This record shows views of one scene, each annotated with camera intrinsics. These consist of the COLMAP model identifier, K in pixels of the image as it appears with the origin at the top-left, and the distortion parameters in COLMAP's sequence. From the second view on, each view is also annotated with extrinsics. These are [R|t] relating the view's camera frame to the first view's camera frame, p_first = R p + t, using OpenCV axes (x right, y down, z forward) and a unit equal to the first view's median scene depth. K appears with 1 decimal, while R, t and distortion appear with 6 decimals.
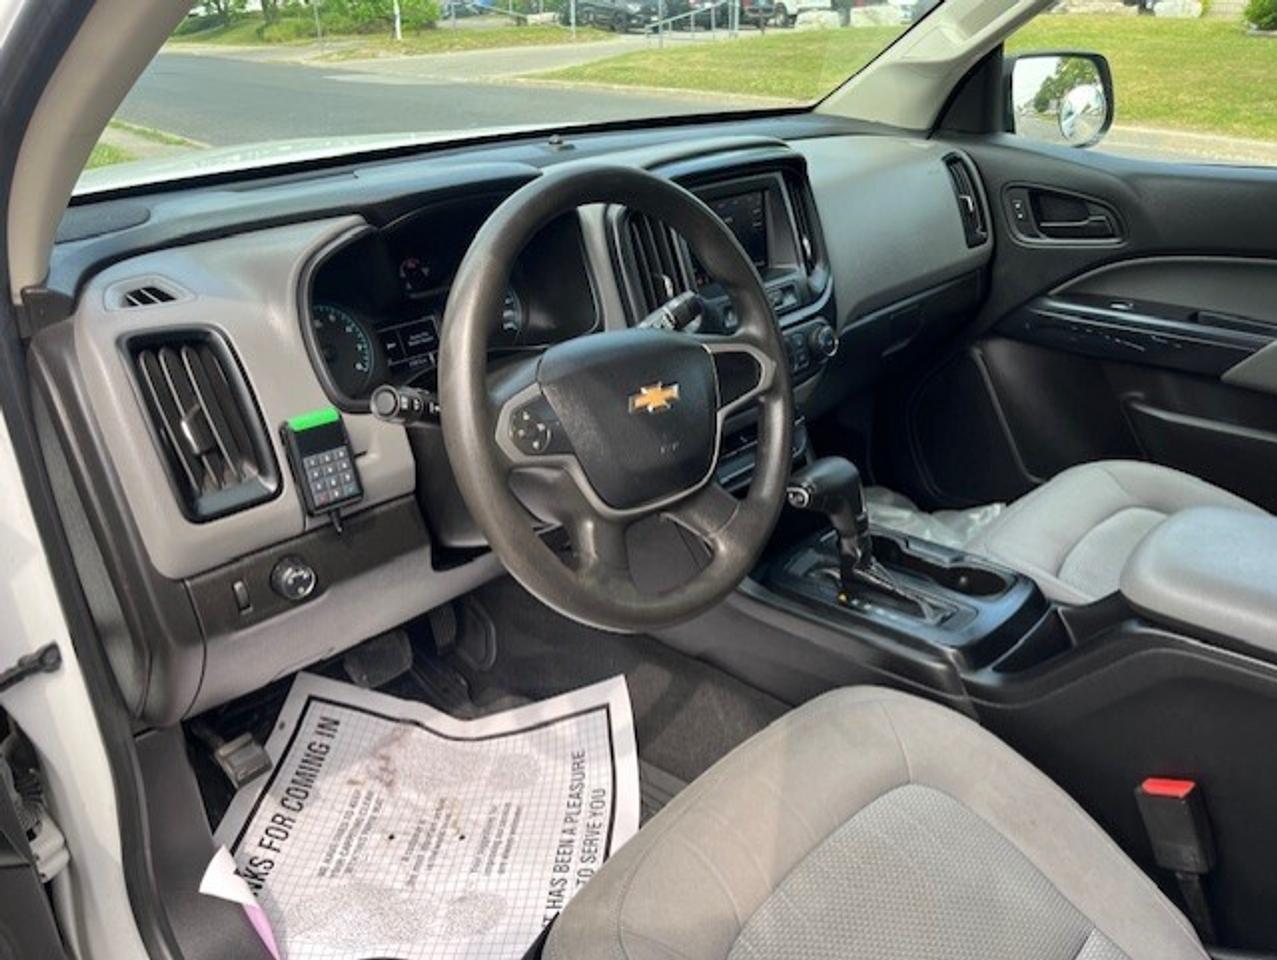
lens RADIAL K [[976.4, 0, 638.5], [0, 976.4, 480.0], [0, 0, 1]] dist [0.039652, -0.055845]
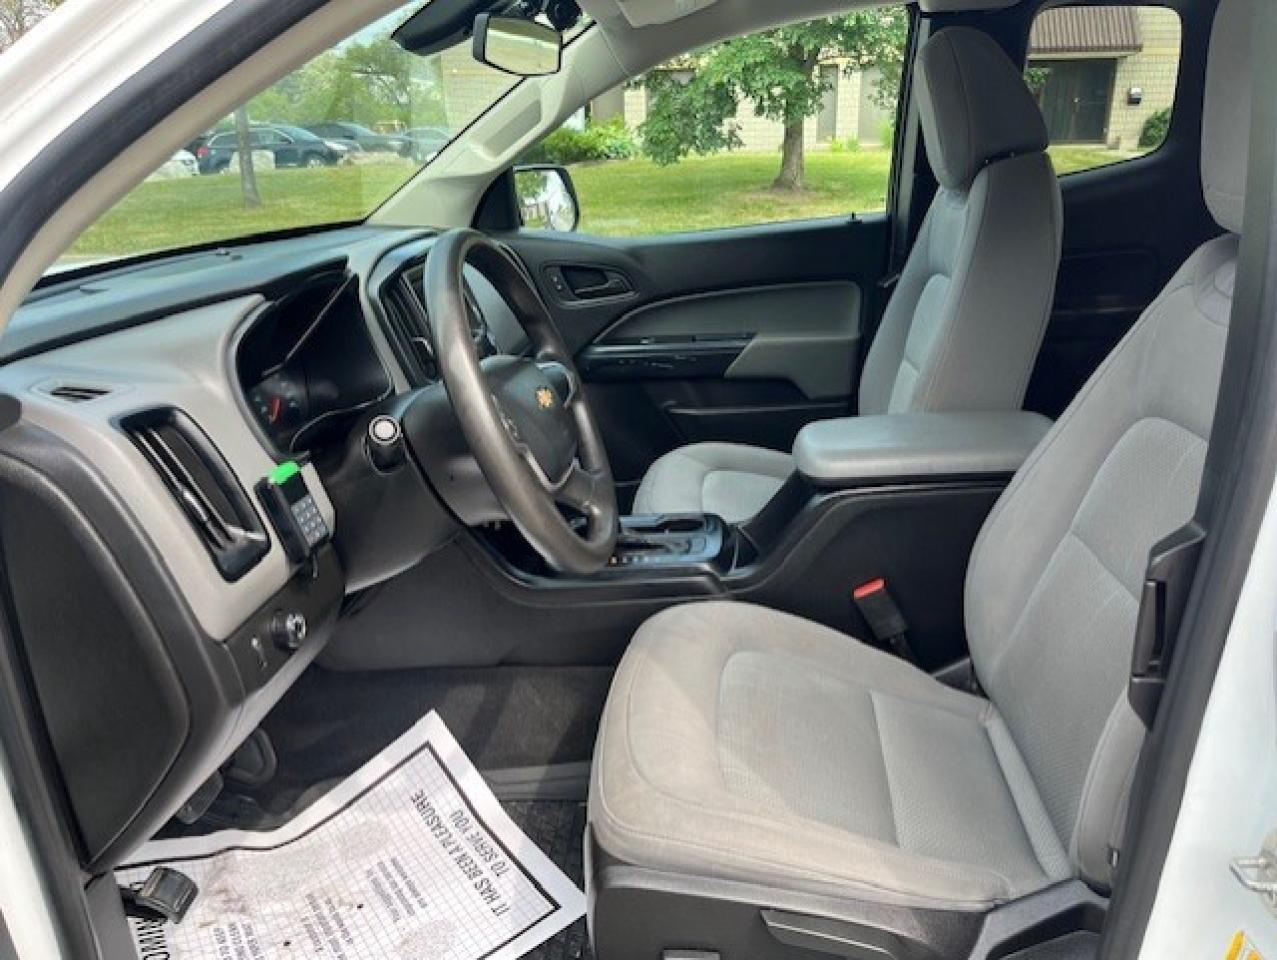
lens RADIAL K [[976.4, 0, 638.5], [0, 976.4, 480.0], [0, 0, 1]] dist [0.039652, -0.055845]
pose [[0.780345, -0.222988, 0.584241, -0.432327], [0.301517, 0.952658, -0.039121, 0.070202], [-0.547858, 0.206687, 0.810637, -0.063238]]
